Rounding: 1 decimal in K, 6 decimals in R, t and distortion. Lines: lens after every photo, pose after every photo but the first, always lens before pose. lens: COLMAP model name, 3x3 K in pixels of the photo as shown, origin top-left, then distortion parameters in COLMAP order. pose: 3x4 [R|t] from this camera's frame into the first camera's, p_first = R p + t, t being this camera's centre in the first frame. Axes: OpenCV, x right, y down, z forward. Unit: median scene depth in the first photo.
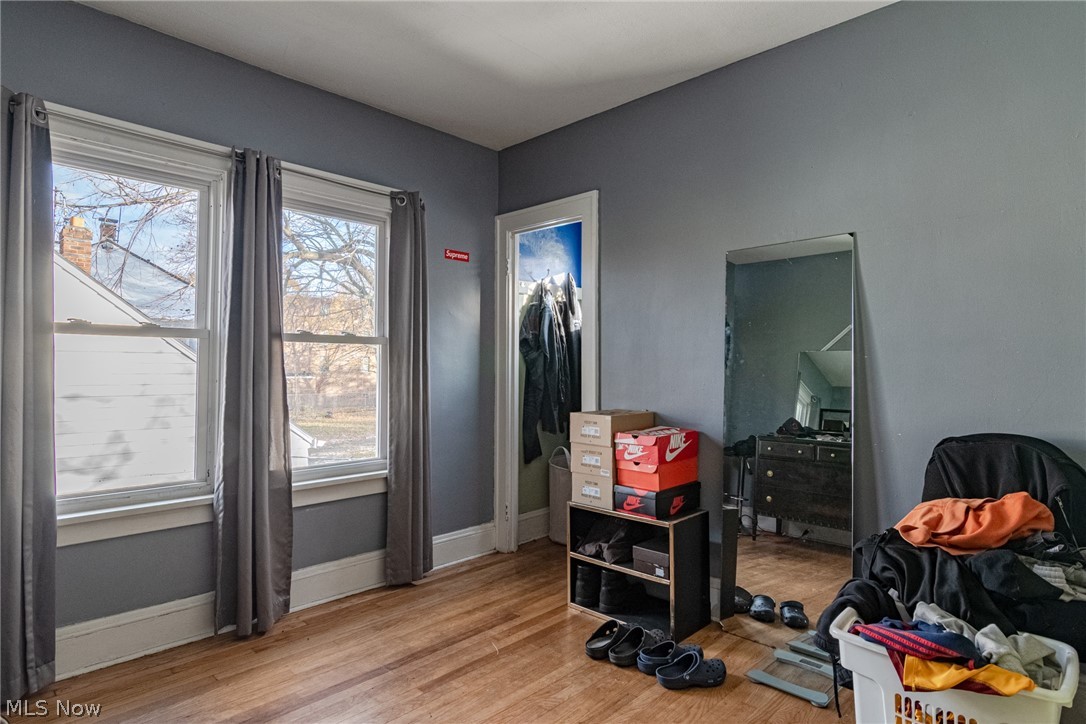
lens RADIAL K [[596.8, 0, 542.1], [0, 596.8, 366.6], [0, 0, 1]] dist [-0.005201, -0.000899]
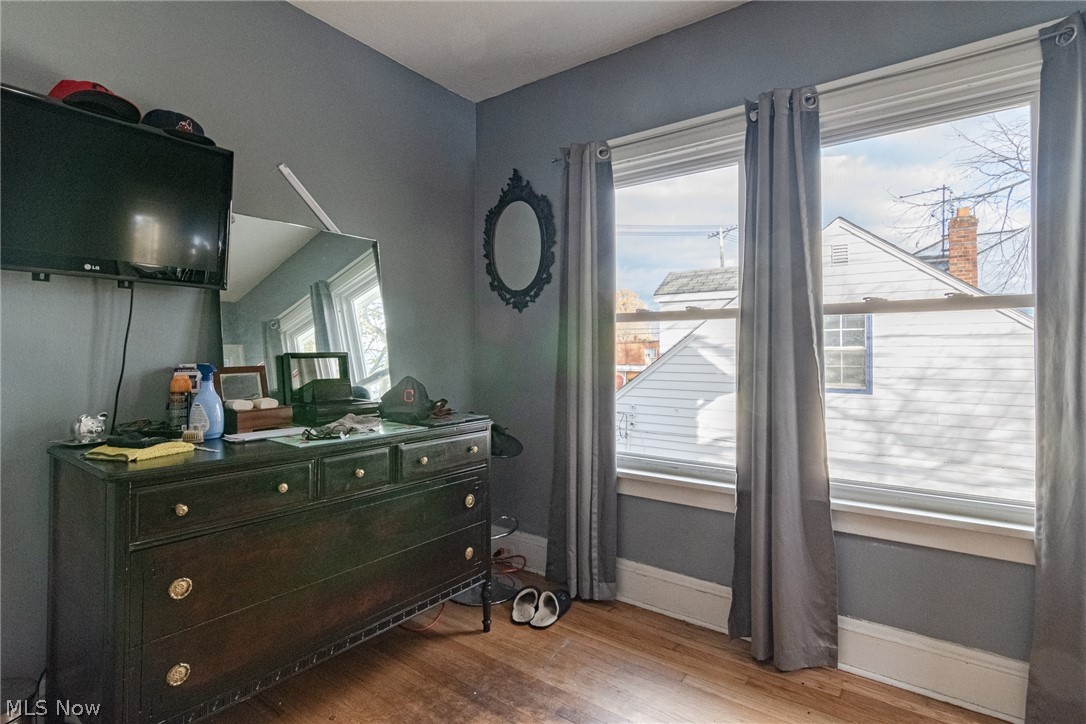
lens RADIAL K [[531.9, 0, 542.3], [0, 531.9, 350.5], [0, 0, 1]] dist [0.003402, 0.000943]
pose [[0.124187, -0.005613, -0.992243, 0.214439], [0.004672, 0.999976, -0.005072, 0.007046], [0.992248, -0.004006, 0.124210, 0.553929]]
